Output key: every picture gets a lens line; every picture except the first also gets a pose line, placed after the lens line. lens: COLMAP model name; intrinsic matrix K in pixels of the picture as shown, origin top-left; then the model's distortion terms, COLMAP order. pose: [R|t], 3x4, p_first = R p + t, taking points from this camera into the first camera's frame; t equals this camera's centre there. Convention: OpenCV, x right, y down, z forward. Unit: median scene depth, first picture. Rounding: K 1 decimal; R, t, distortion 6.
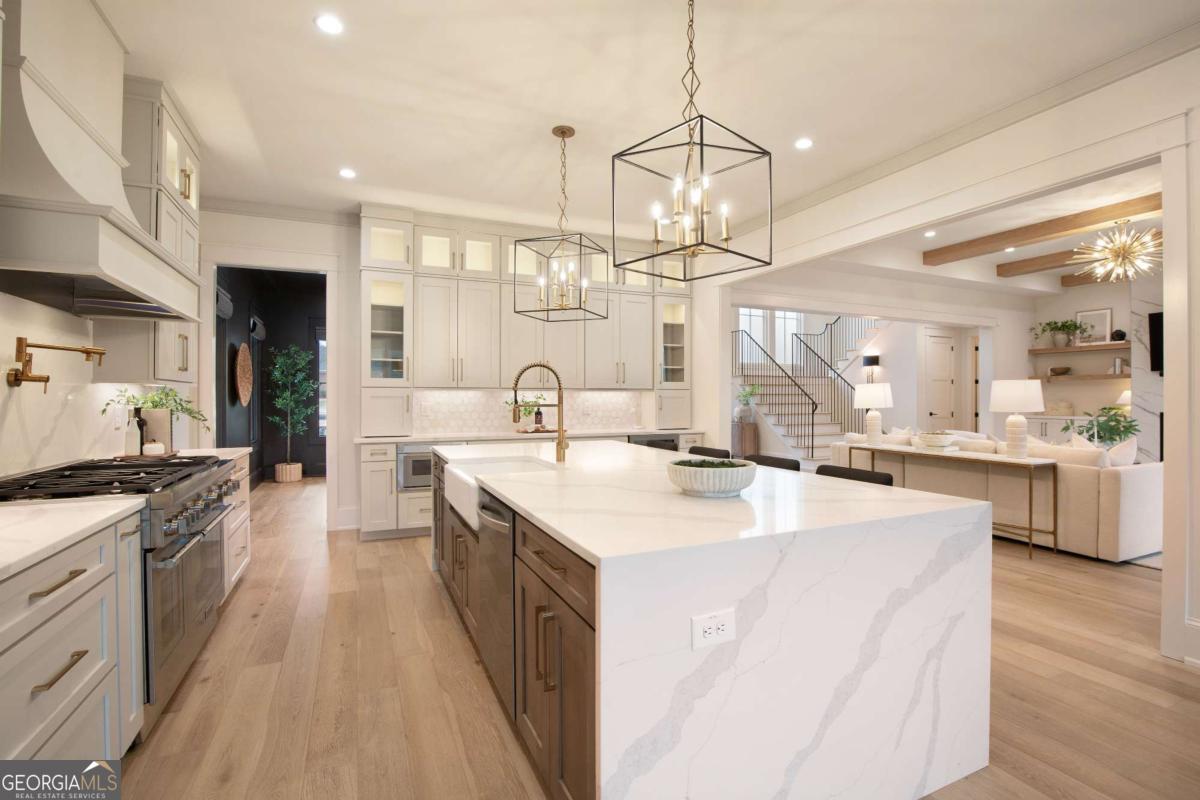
lens RADIAL K [[566.6, 0, 619.1], [0, 566.6, 401.3], [0, 0, 1]] dist [-0.025923, -0.002727]
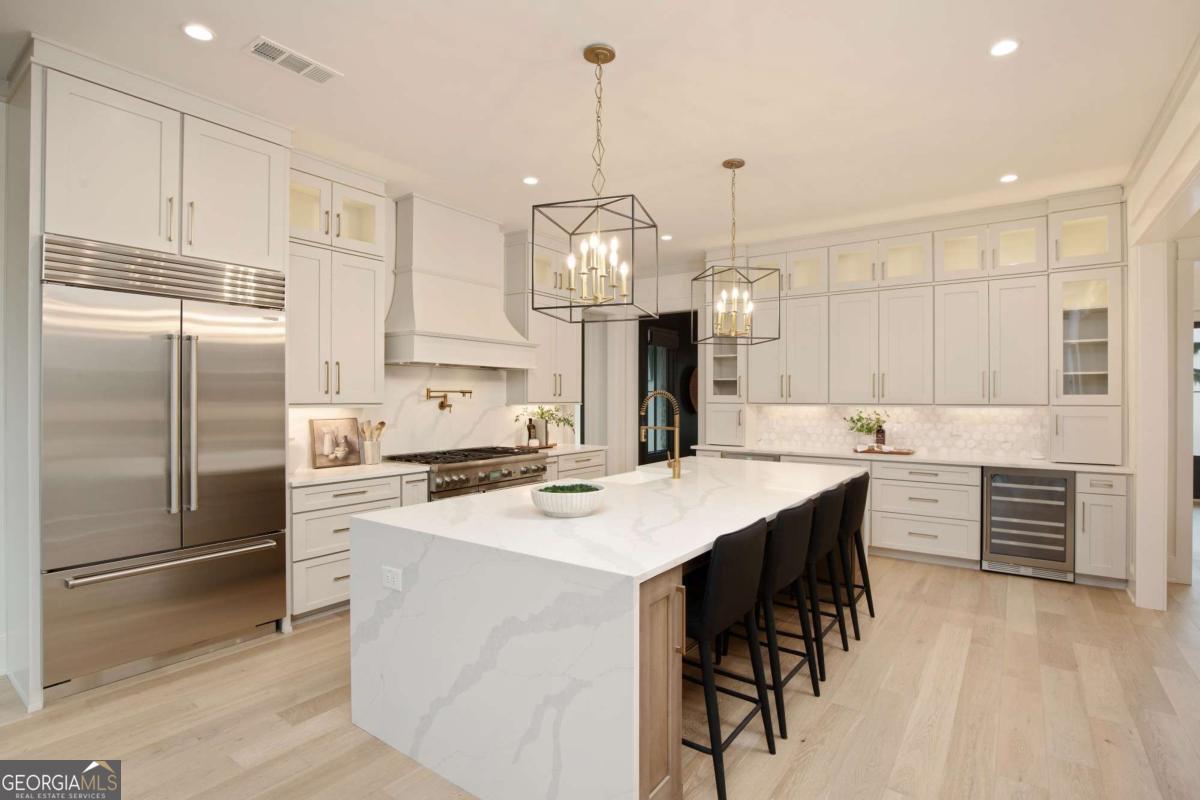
lens RADIAL K [[591.2, 0, 599.8], [0, 591.2, 398.0], [0, 0, 1]] dist [-0.047751, 0.004748]
pose [[0.471322, 0.003283, -0.881955, 0.480258], [-0.006500, 0.999979, 0.000249, -0.030116], [0.881937, 0.005615, 0.471333, 0.181501]]
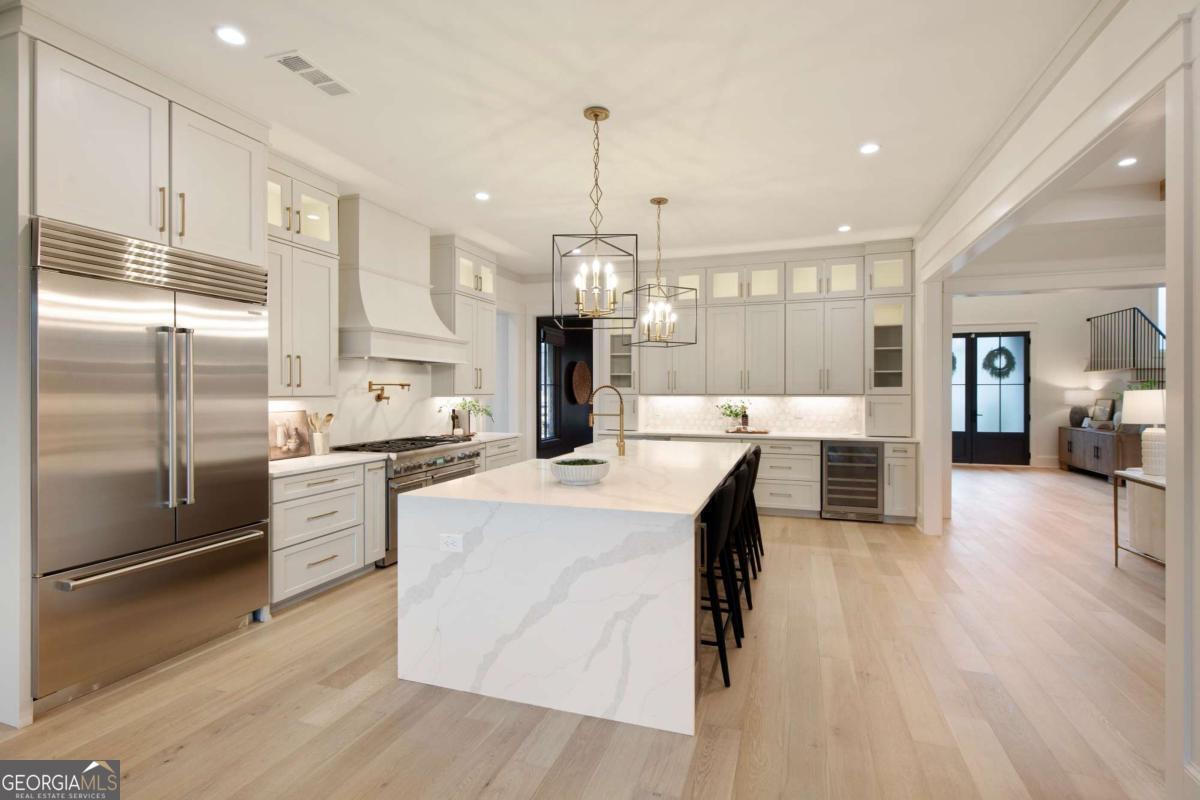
lens RADIAL K [[566.6, 0, 610.8], [0, 566.6, 390.8], [0, 0, 1]] dist [-0.025923, -0.002727]
pose [[0.719115, 0.002412, -0.694887, 0.468960], [-0.003936, 0.999992, -0.000603, -0.028958], [0.694880, 0.003169, 0.719119, -0.000790]]
